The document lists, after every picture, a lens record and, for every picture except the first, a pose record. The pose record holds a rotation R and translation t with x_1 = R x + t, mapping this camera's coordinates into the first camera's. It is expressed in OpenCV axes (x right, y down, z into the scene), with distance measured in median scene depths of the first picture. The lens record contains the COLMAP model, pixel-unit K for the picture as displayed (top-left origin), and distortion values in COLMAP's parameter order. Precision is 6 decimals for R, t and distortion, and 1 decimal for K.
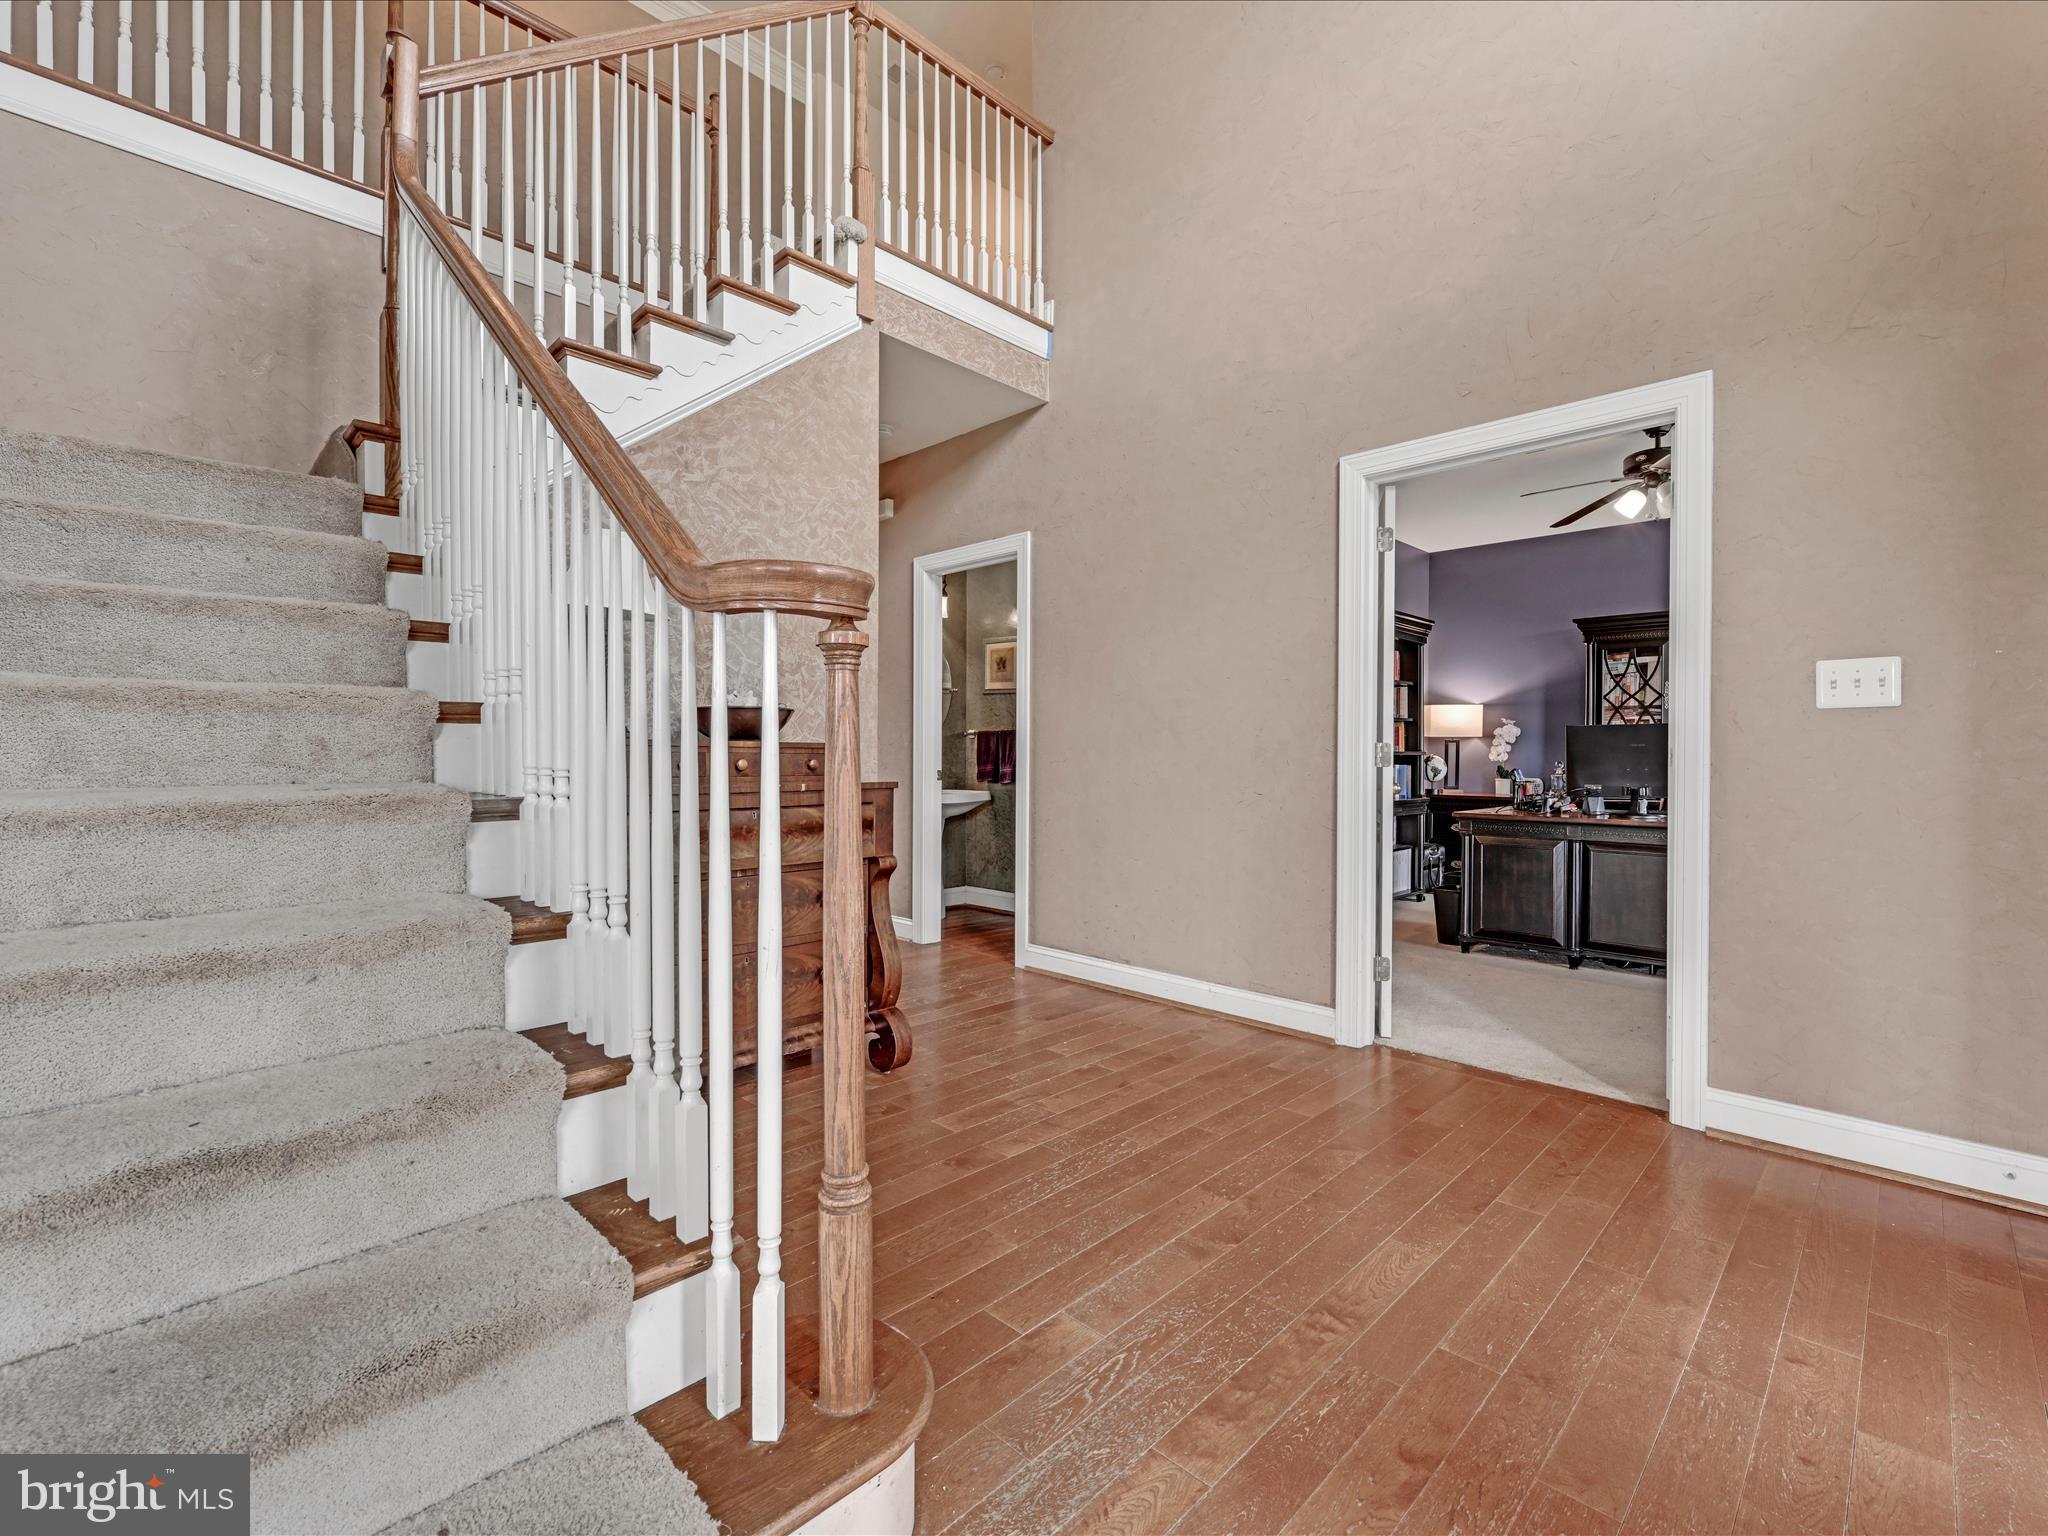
lens RADIAL K [[913.8, 0, 1027.6], [0, 913.8, 762.3], [0, 0, 1]] dist [-0.000378, 0.000037]
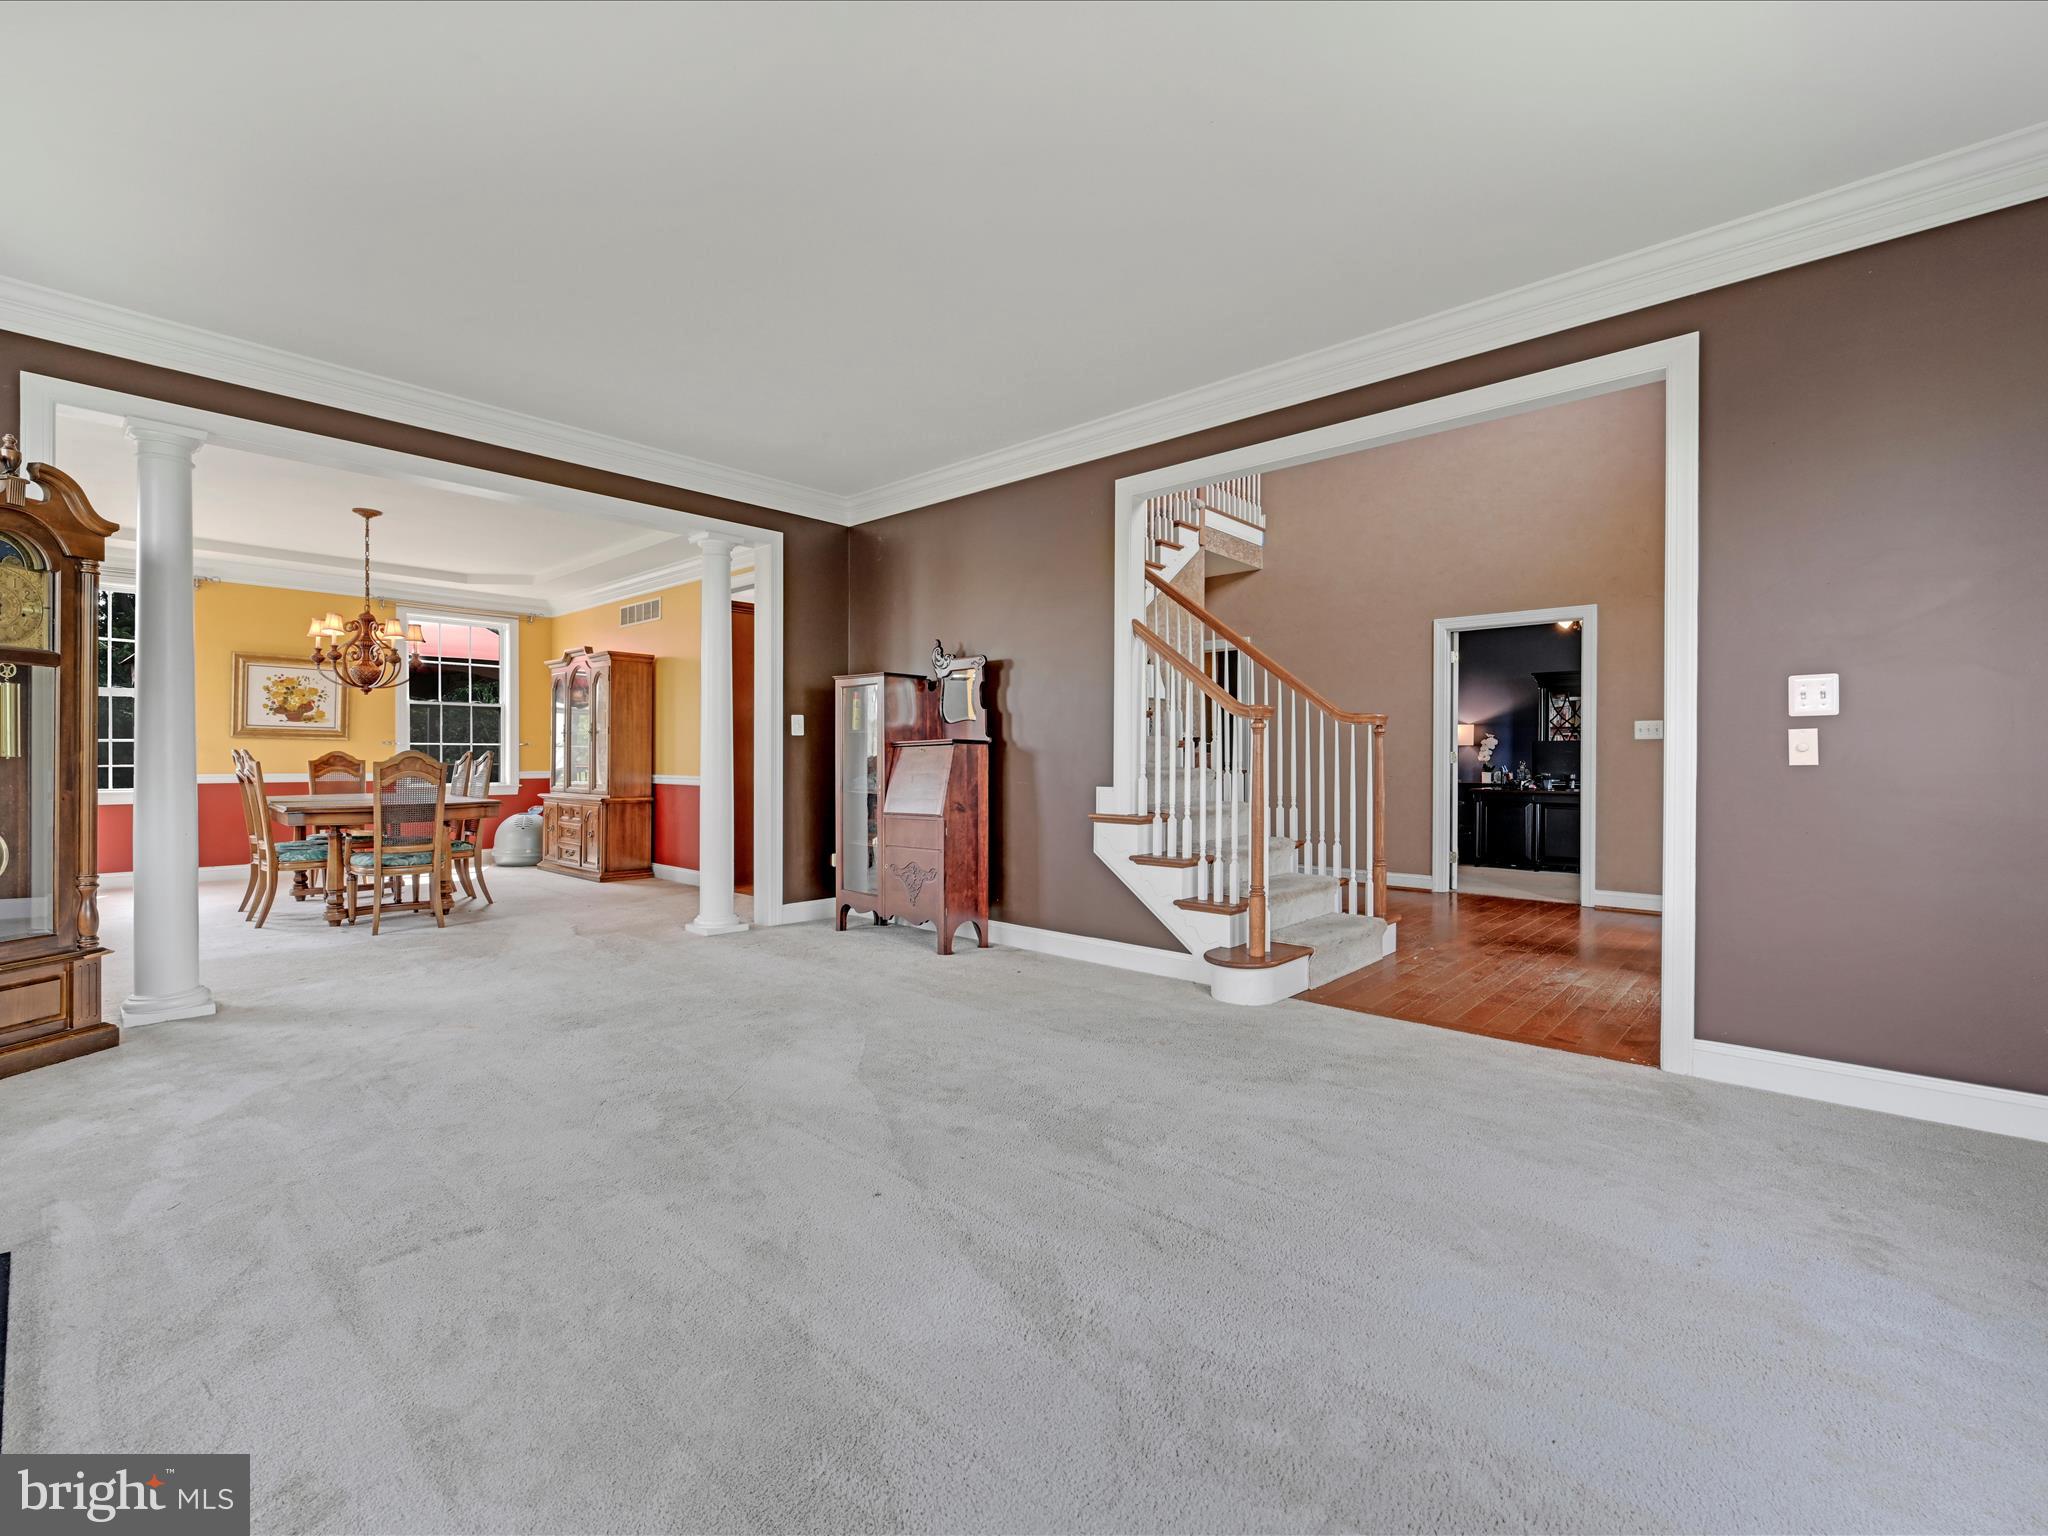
lens RADIAL K [[905.9, 0, 1024.0], [0, 905.9, 768.0], [0, 0, 1]] dist [0.000371, -0.000466]
pose [[0.999064, -0.003548, 0.043108, -0.545188], [0.003424, 0.999990, 0.002959, 0.005123], [-0.043118, -0.002809, 0.999066, -0.830934]]
